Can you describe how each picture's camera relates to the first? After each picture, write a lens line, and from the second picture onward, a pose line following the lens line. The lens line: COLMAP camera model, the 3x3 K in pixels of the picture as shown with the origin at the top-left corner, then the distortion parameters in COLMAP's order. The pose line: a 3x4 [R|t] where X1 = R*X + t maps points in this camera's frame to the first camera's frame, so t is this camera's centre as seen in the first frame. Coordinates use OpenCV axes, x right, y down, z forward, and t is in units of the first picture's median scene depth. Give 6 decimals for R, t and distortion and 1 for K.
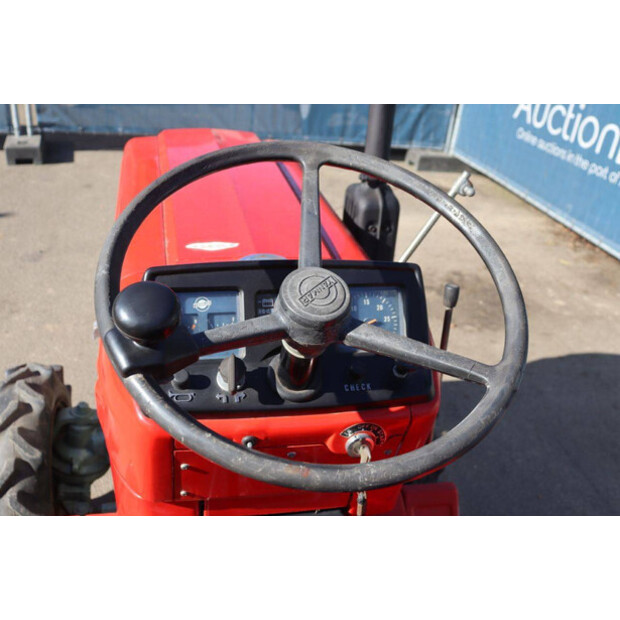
lens RADIAL K [[671.0, 0, 310.0], [0, 671.0, 310.0], [0, 0, 1]] dist [-0.011269, 0.020560]
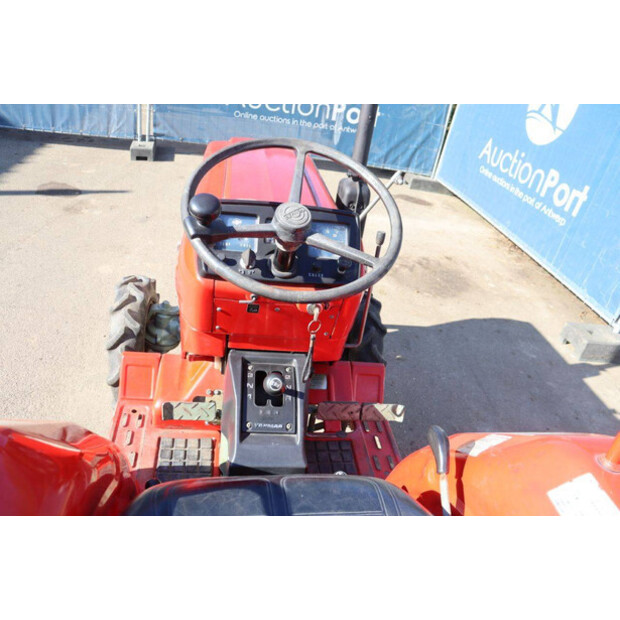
lens RADIAL K [[496.2, 0, 310.0], [0, 496.2, 310.0], [0, 0, 1]] dist [-0.127201, 0.003939]
pose [[0.994027, 0.101254, -0.040722, 0.060926], [-0.099415, 0.994032, 0.044909, 0.076666], [0.045026, -0.040592, 0.998161, -0.181009]]
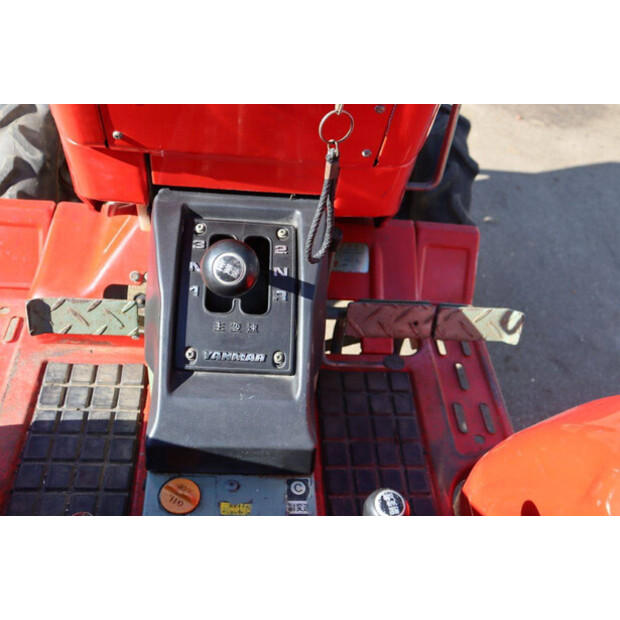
lens RADIAL K [[631.7, 0, 316.9], [0, 631.7, 311.7], [0, 0, 1]] dist [-0.064021, 0.006306]
pose [[0.988599, 0.131379, -0.073558, 0.070455], [-0.105502, 0.952963, 0.284130, 0.129914], [0.107427, -0.273131, 0.955960, 0.141279]]
